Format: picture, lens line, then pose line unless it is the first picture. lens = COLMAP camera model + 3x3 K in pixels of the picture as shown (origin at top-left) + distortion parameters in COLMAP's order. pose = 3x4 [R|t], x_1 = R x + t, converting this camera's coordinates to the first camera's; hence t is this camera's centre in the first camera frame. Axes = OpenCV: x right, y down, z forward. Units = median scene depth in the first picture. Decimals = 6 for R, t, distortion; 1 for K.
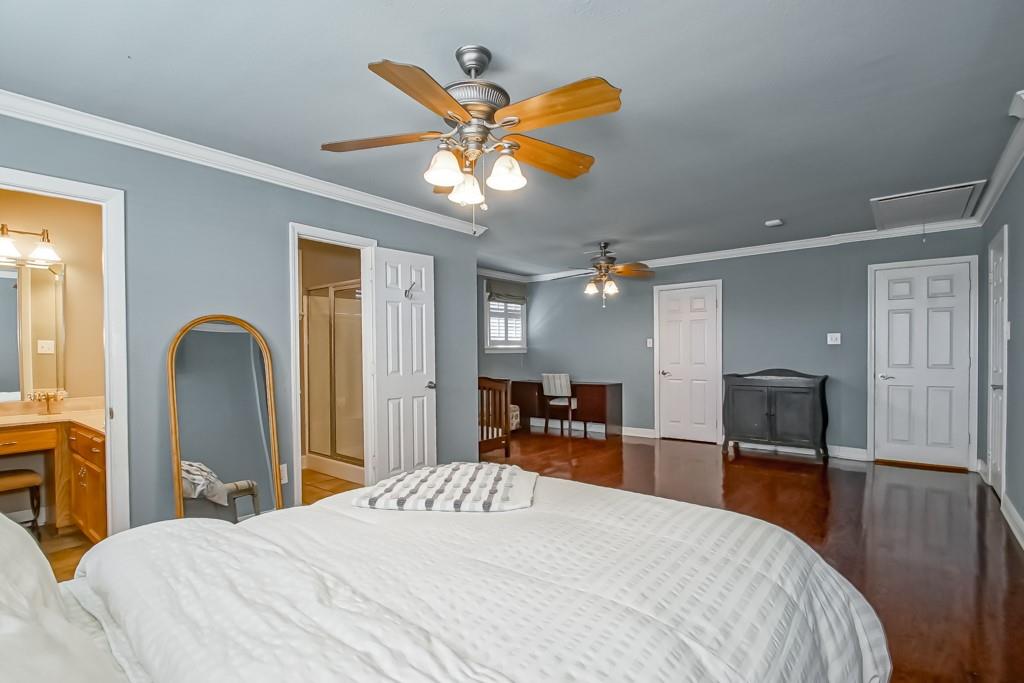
lens RADIAL K [[499.3, 0, 474.5], [0, 499.3, 345.5], [0, 0, 1]] dist [-0.010286, -0.000743]
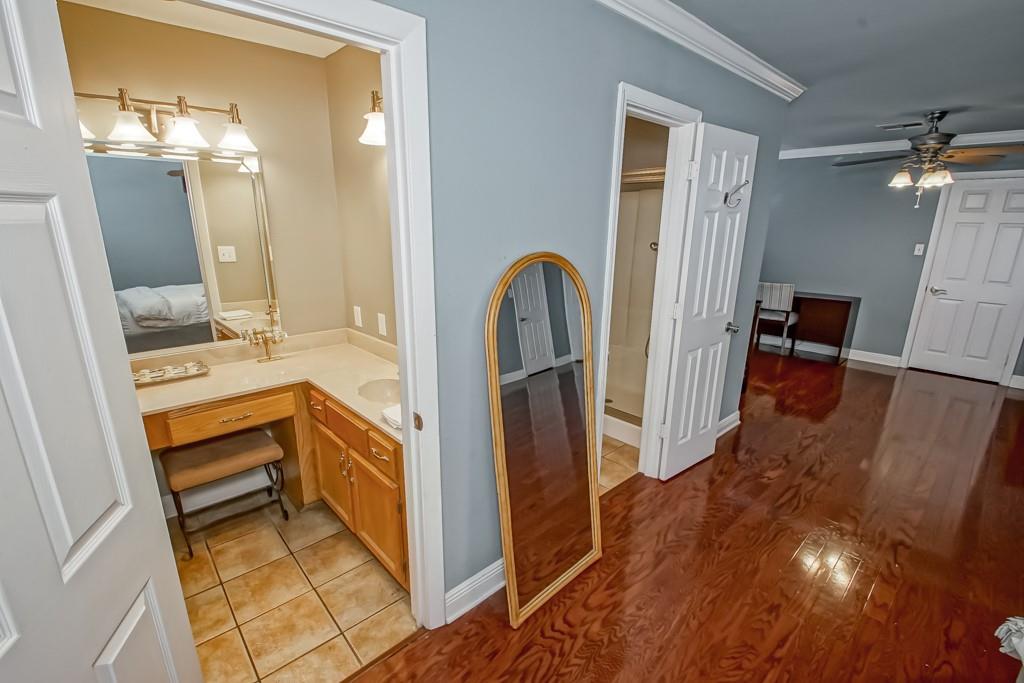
lens RADIAL K [[476.8, 0, 499.2], [0, 476.8, 354.4], [0, 0, 1]] dist [0.001896, -0.009544]
pose [[0.990208, 0.048757, -0.130809, -0.329803], [-0.011952, 0.963193, 0.268545, -0.066723], [0.139088, -0.264352, 0.954344, 0.270574]]
